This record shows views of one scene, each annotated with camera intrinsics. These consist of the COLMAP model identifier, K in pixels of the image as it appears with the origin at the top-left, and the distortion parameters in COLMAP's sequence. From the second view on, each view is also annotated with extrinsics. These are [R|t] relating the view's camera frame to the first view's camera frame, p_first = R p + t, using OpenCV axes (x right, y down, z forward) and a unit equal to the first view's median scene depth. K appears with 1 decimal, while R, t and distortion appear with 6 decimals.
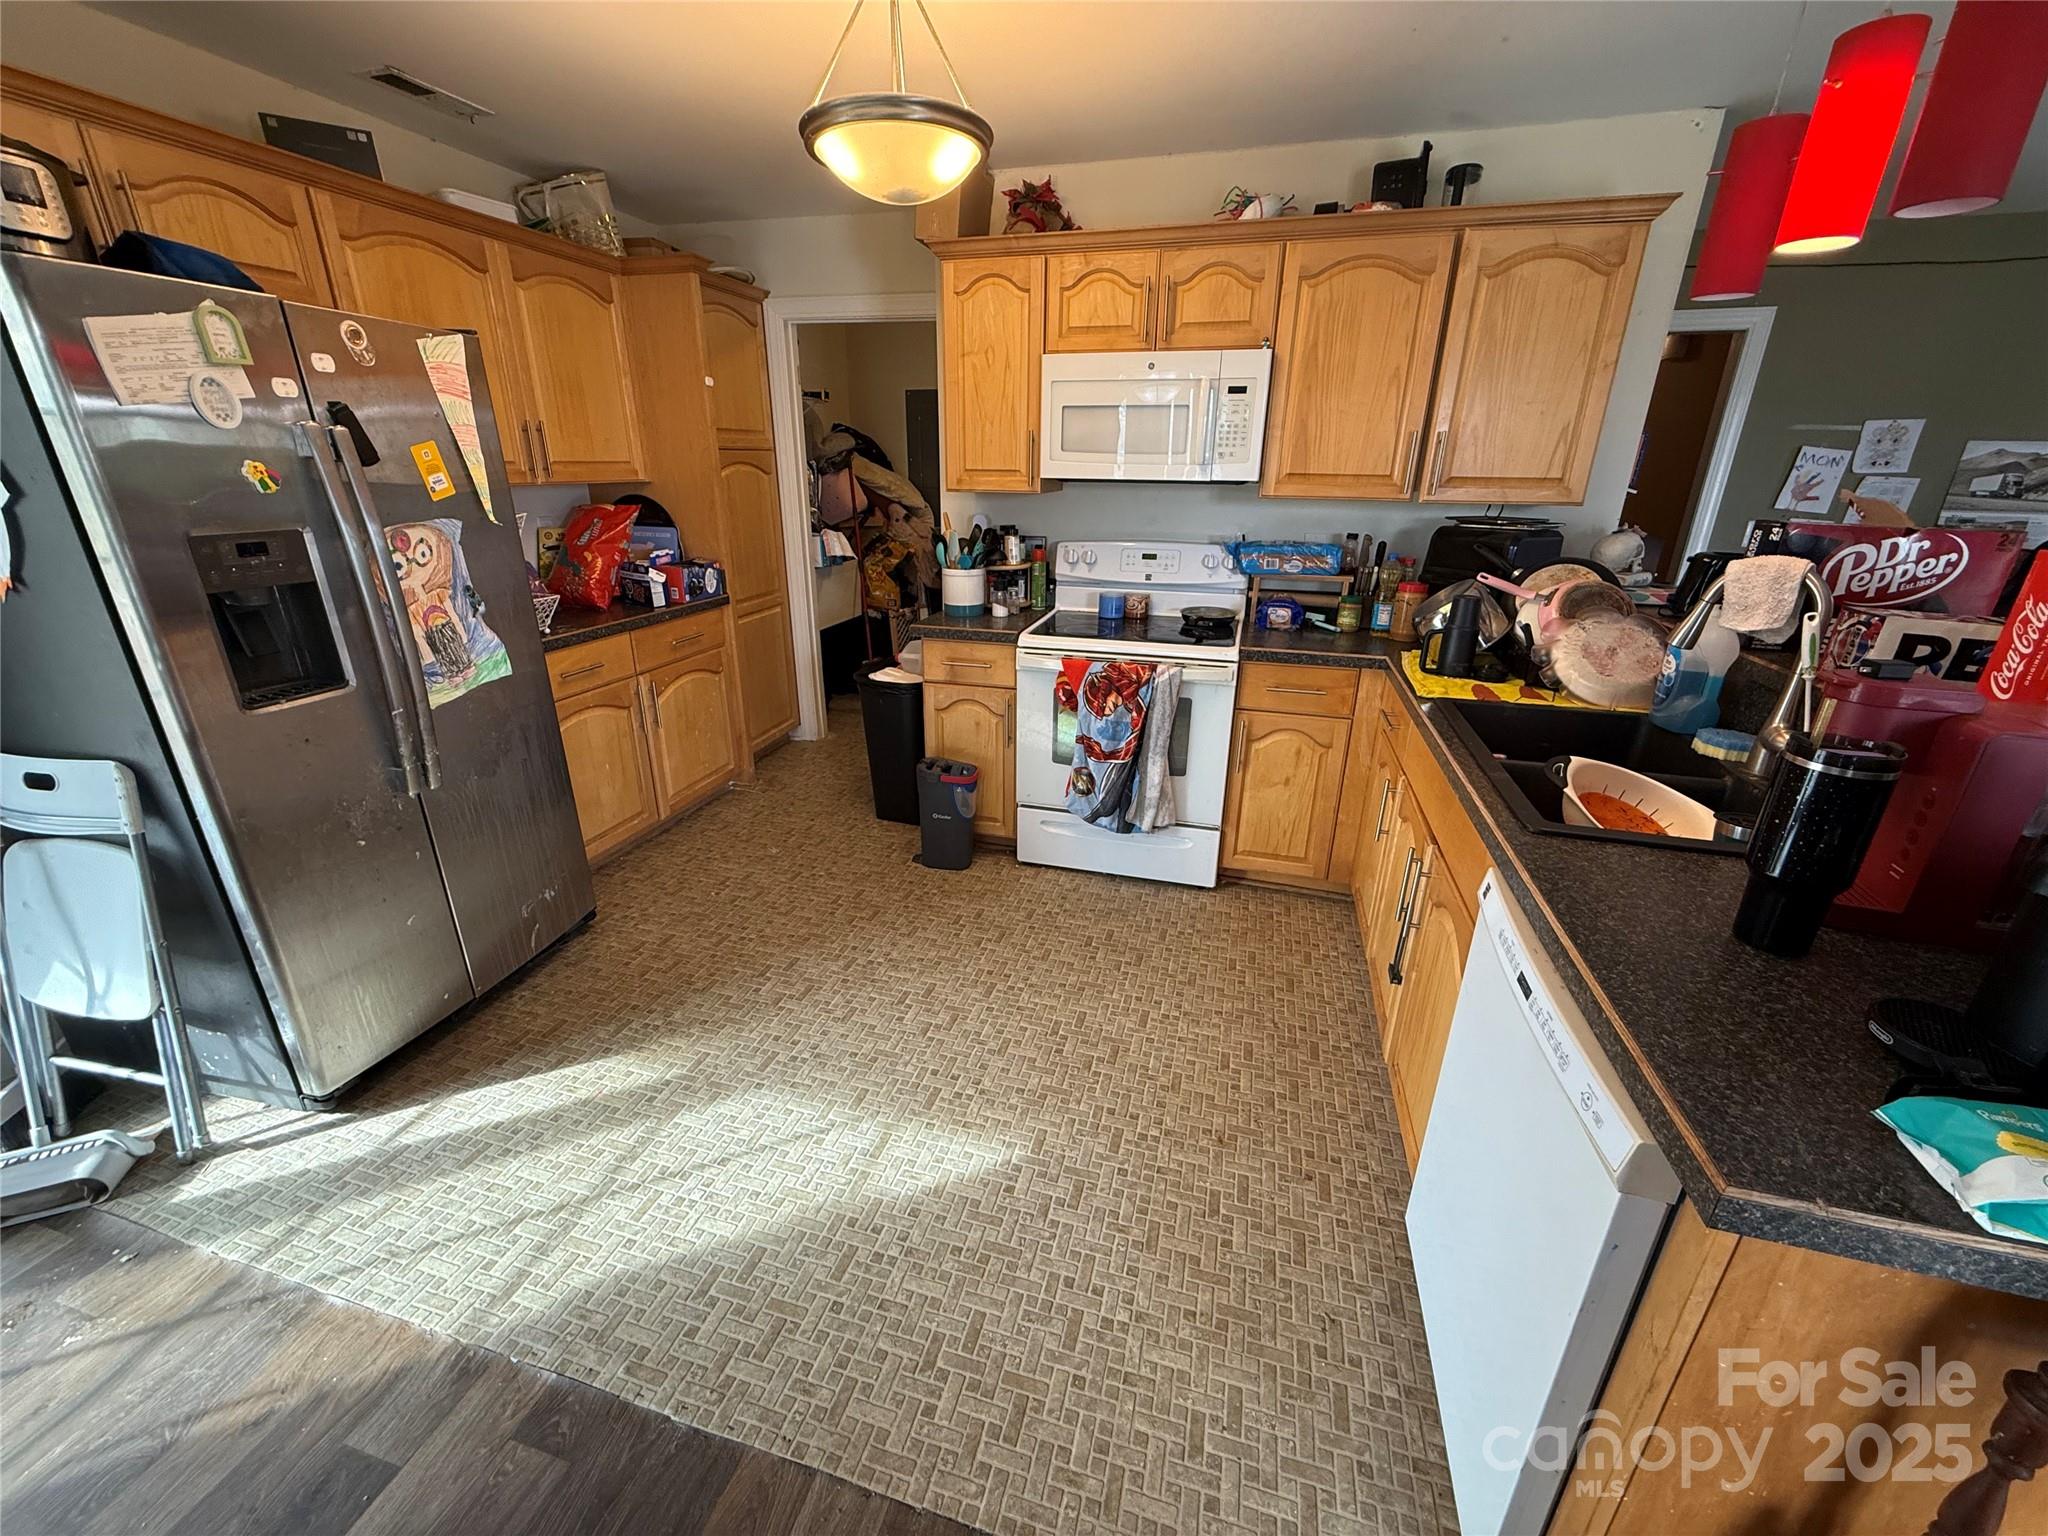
lens RADIAL K [[815.0, 0, 1020.0], [0, 815.0, 766.9], [0, 0, 1]] dist [-0.000260, 0.000157]
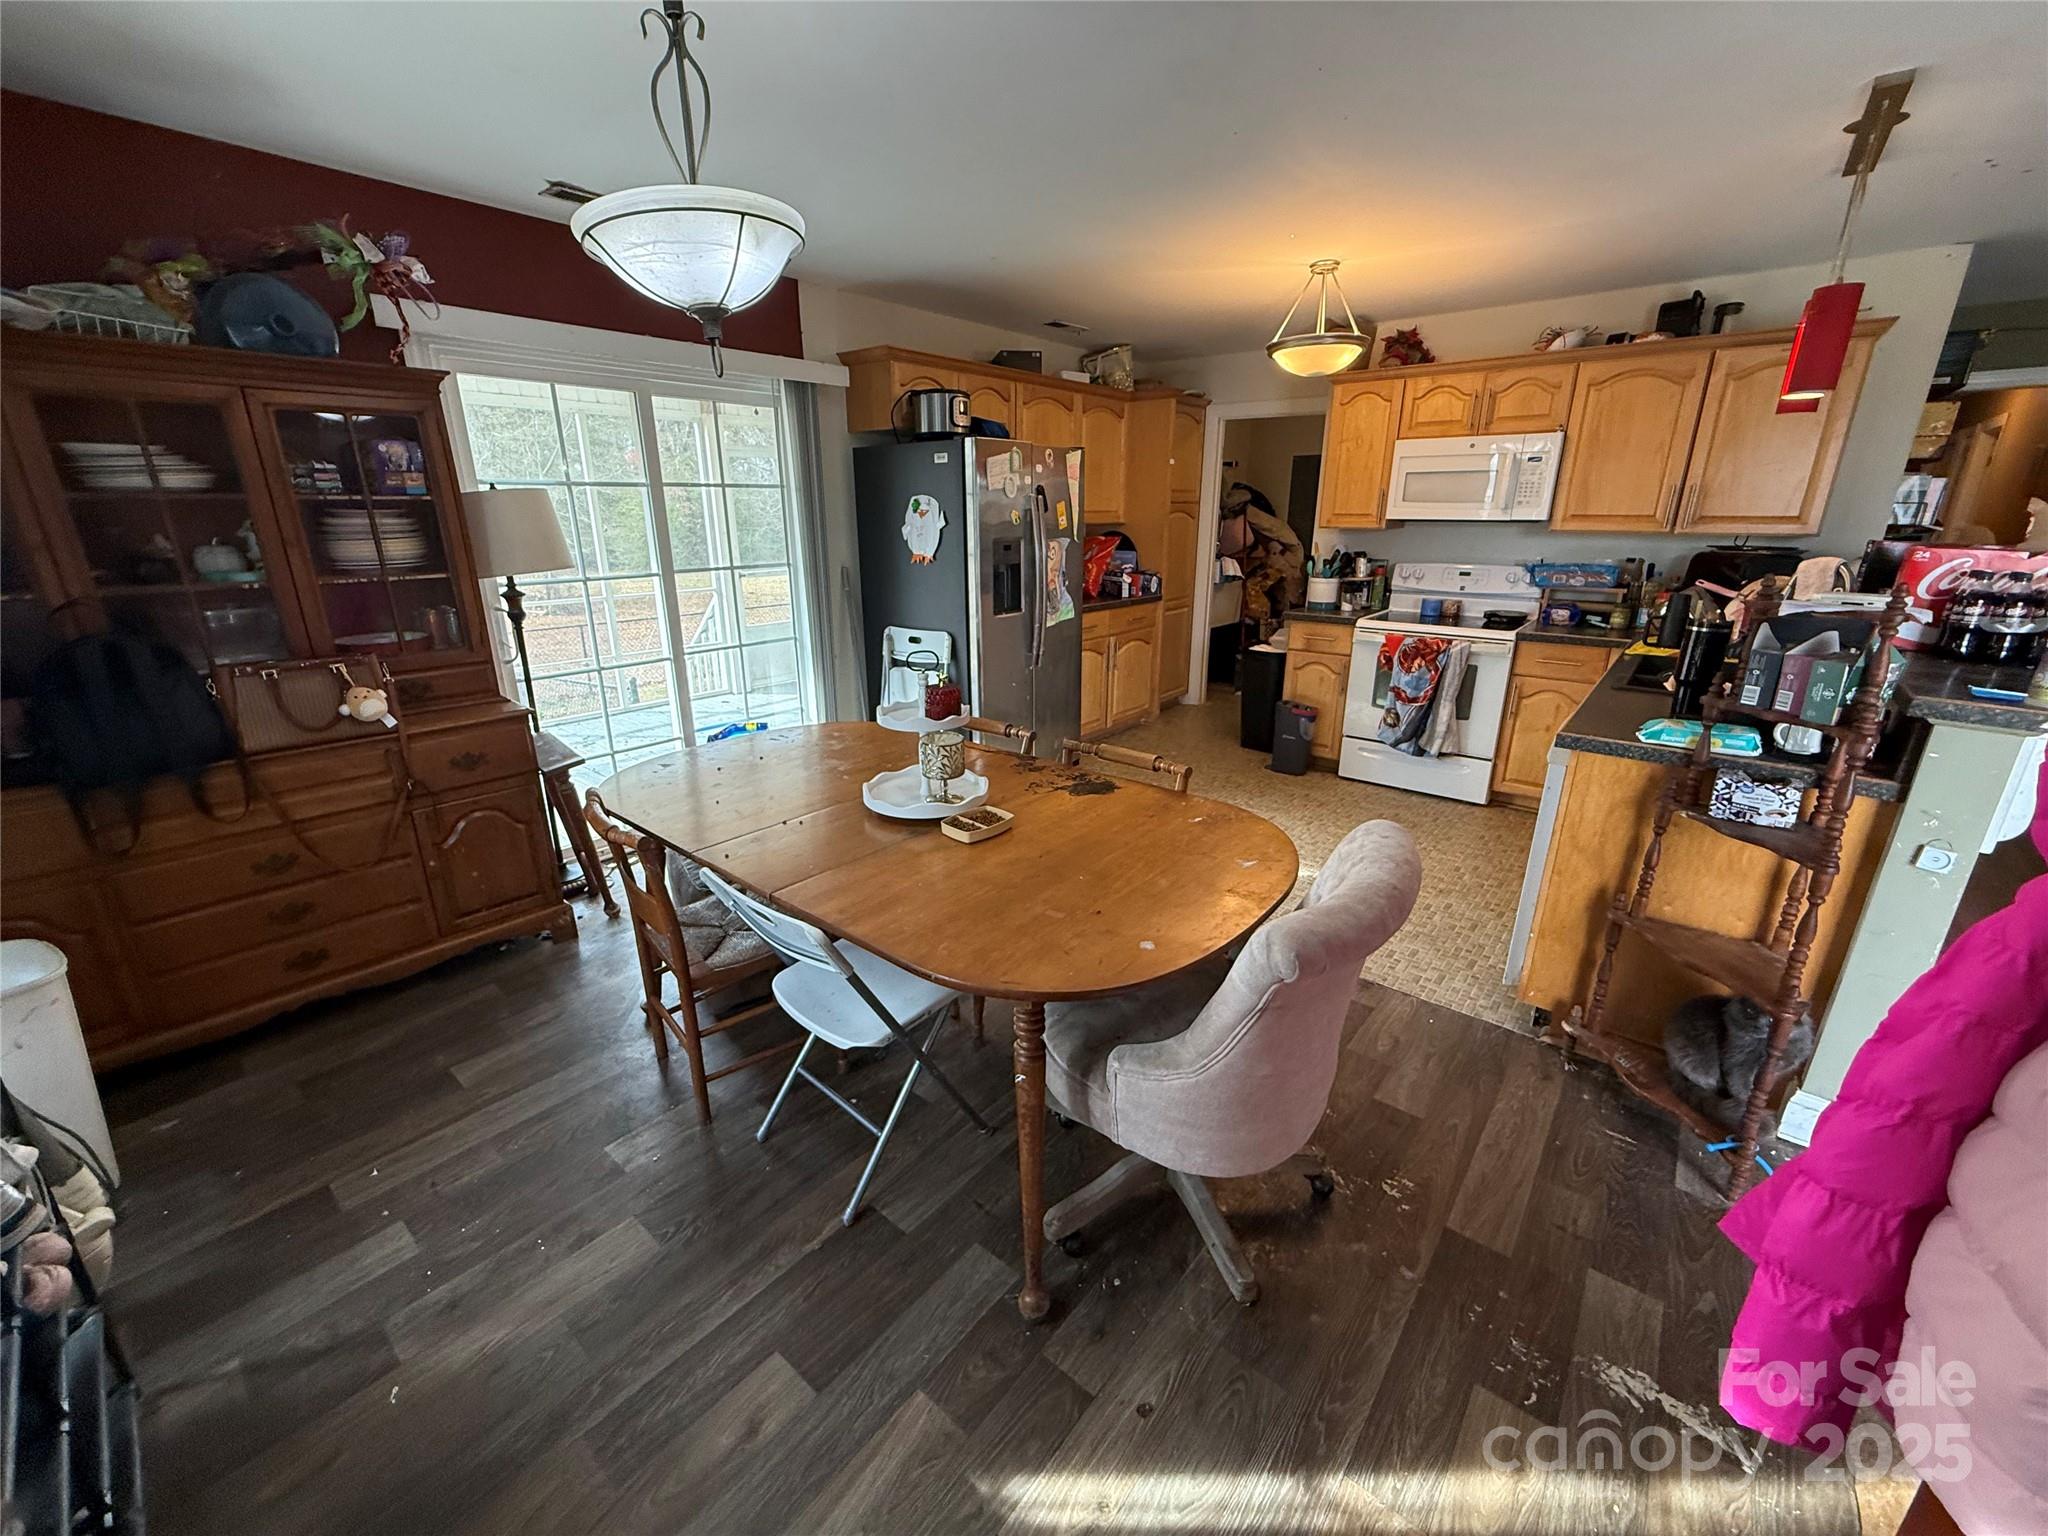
lens RADIAL K [[815.0, 0, 1020.0], [0, 815.0, 766.9], [0, 0, 1]] dist [-0.000260, 0.000157]
pose [[0.913554, 0.114425, -0.390289, 0.047105], [-0.135628, 0.990389, -0.027102, 0.231336], [0.383437, 0.077693, 0.920293, -0.609028]]
